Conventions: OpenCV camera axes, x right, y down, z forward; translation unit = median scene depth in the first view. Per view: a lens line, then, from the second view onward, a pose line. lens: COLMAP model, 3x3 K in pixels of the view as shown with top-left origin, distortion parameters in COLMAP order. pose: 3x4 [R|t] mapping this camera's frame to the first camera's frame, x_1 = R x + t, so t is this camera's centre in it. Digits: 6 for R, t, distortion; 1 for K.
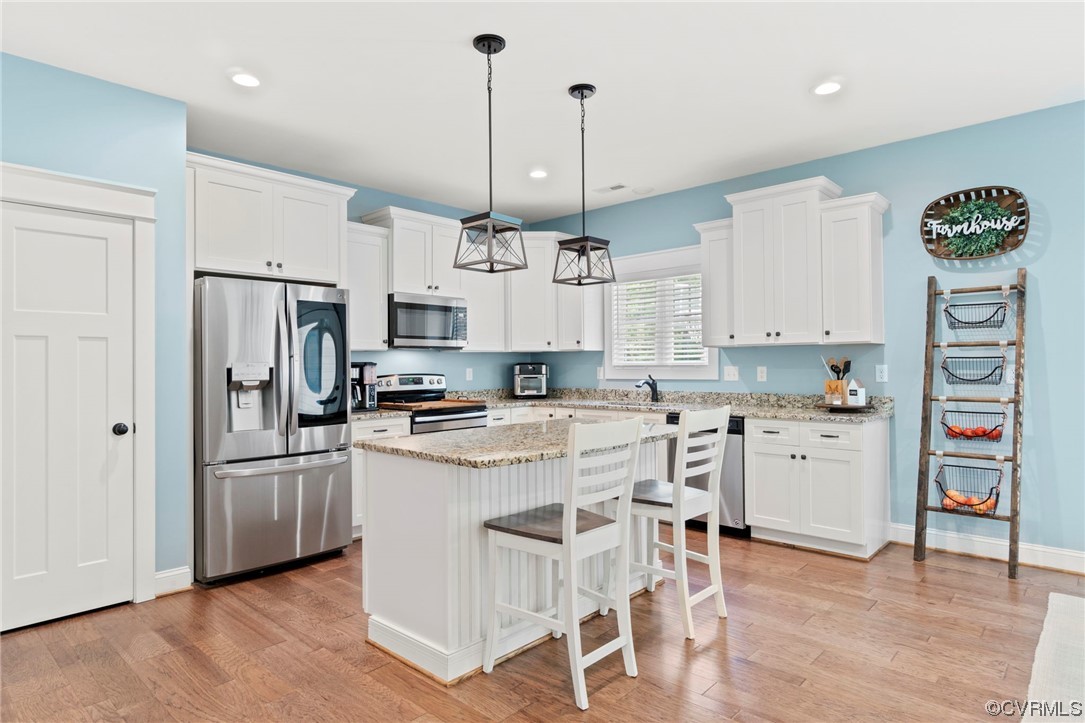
lens RADIAL K [[607.2, 0, 550.9], [0, 607.2, 354.6], [0, 0, 1]] dist [0.003943, -0.001512]
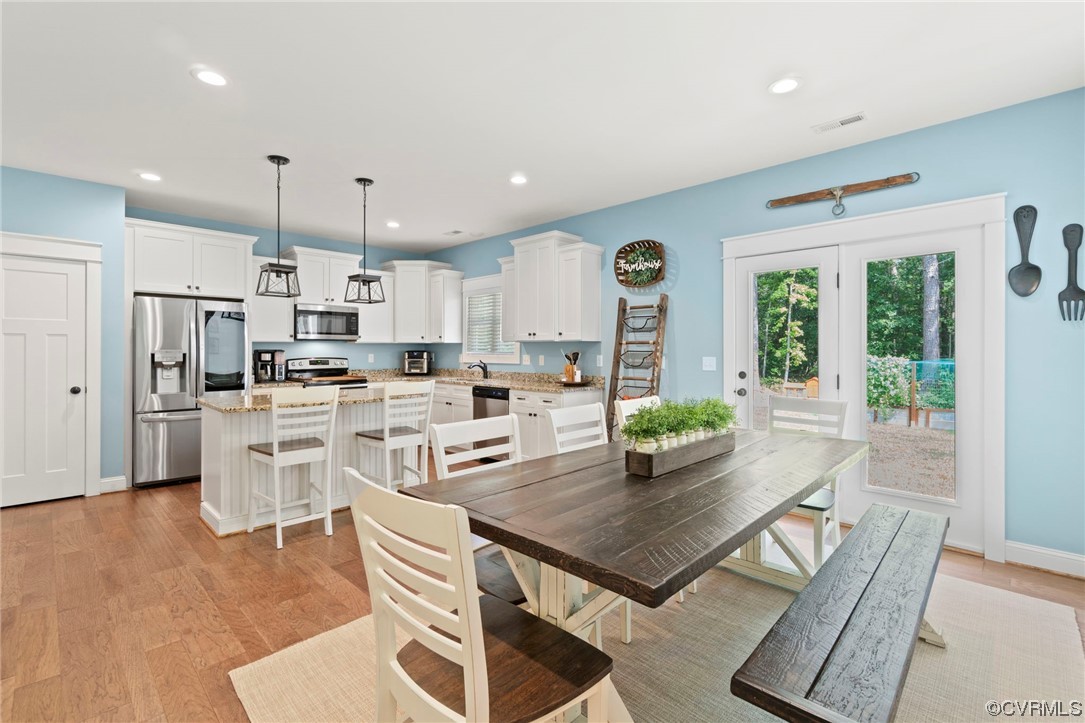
lens RADIAL K [[479.2, 0, 547.8], [0, 479.2, 347.4], [0, 0, 1]] dist [0.002522, 0.000145]
pose [[0.999540, 0.009787, -0.028691, 0.497708], [-0.009455, 0.999887, 0.011673, -0.016847], [0.028802, -0.011397, 0.999520, -0.212349]]
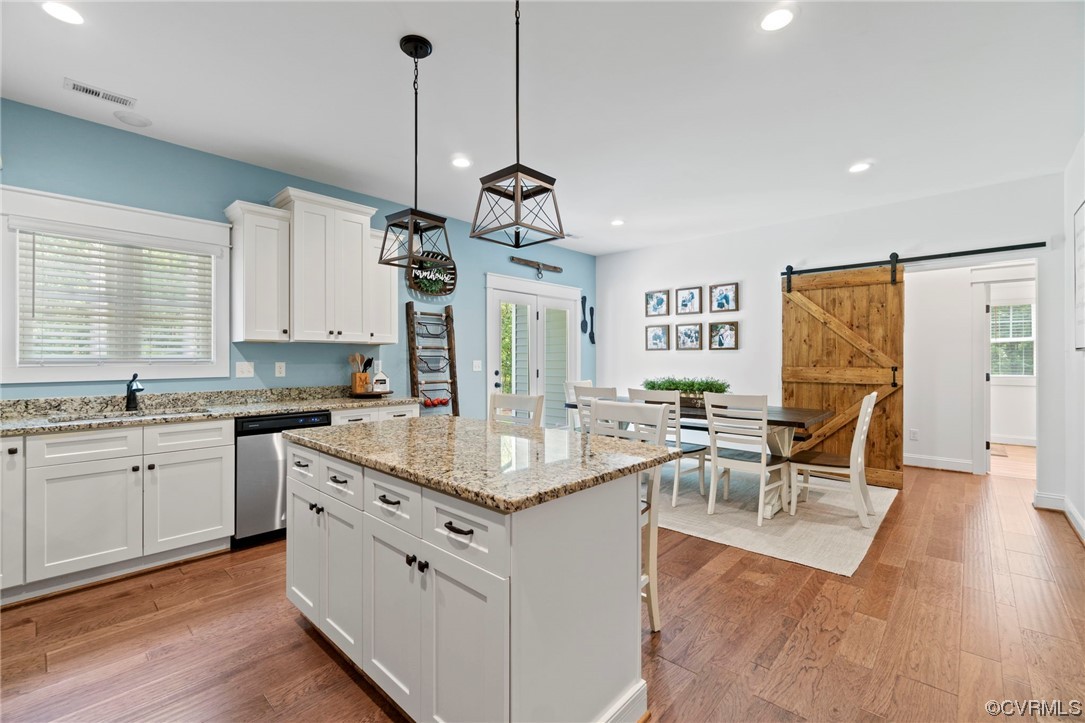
lens RADIAL K [[467.1, 0, 520.8], [0, 467.1, 355.9], [0, 0, 1]] dist [-0.003756, 0.000920]
pose [[0.033755, 0.015047, 0.999317, -0.530428], [-0.014522, 0.999788, -0.014563, 0.018571], [-0.999325, -0.014020, 0.033966, 0.718123]]
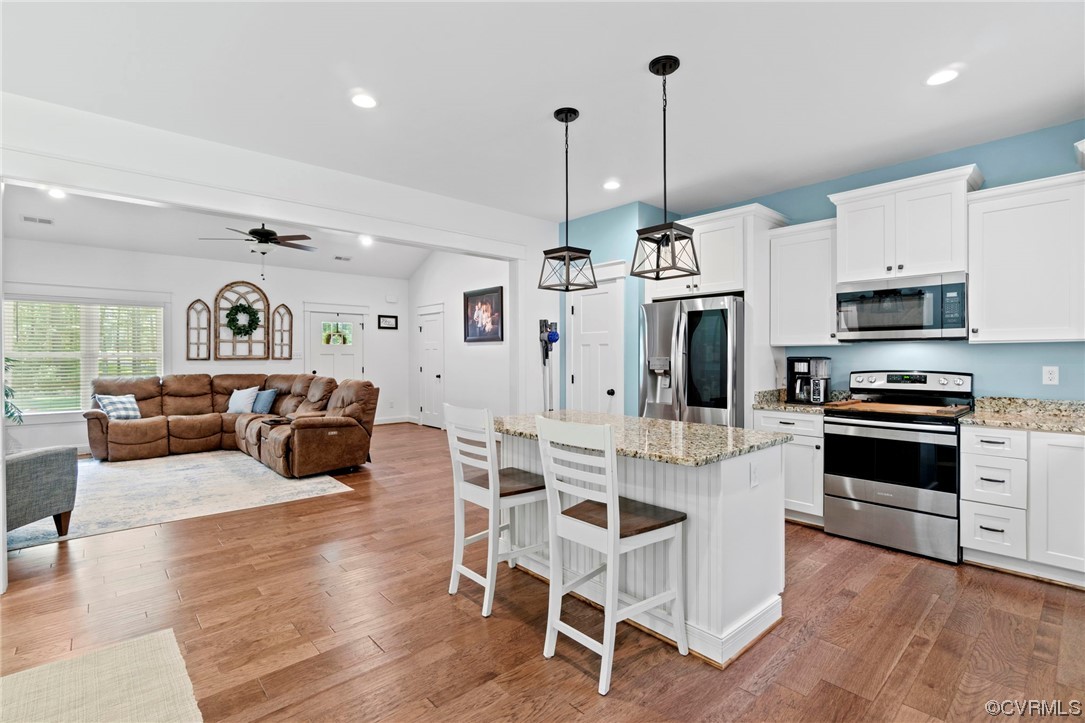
lens RADIAL K [[512.7, 0, 546.2], [0, 512.7, 358.7], [0, 0, 1]] dist [-0.005005, 0.001803]
pose [[-0.092730, 0.016073, -0.995562, 0.734193], [0.019518, 0.999707, 0.014322, -0.006826], [0.995500, -0.018103, -0.093017, 0.778175]]
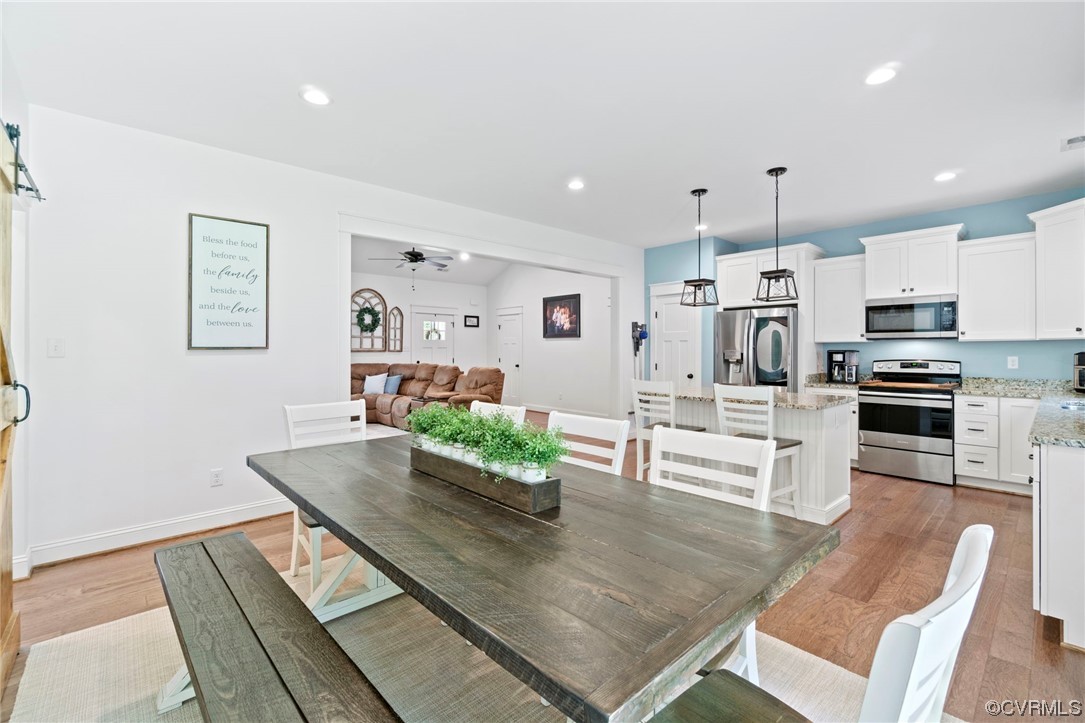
lens RADIAL K [[479.2, 0, 551.3], [0, 479.2, 349.1], [0, 0, 1]] dist [0.002522, 0.000145]
pose [[-0.081930, 0.009182, -0.996596, 1.110480], [0.016973, 0.999825, 0.007817, -0.013916], [0.996494, -0.016275, -0.082072, 0.475618]]
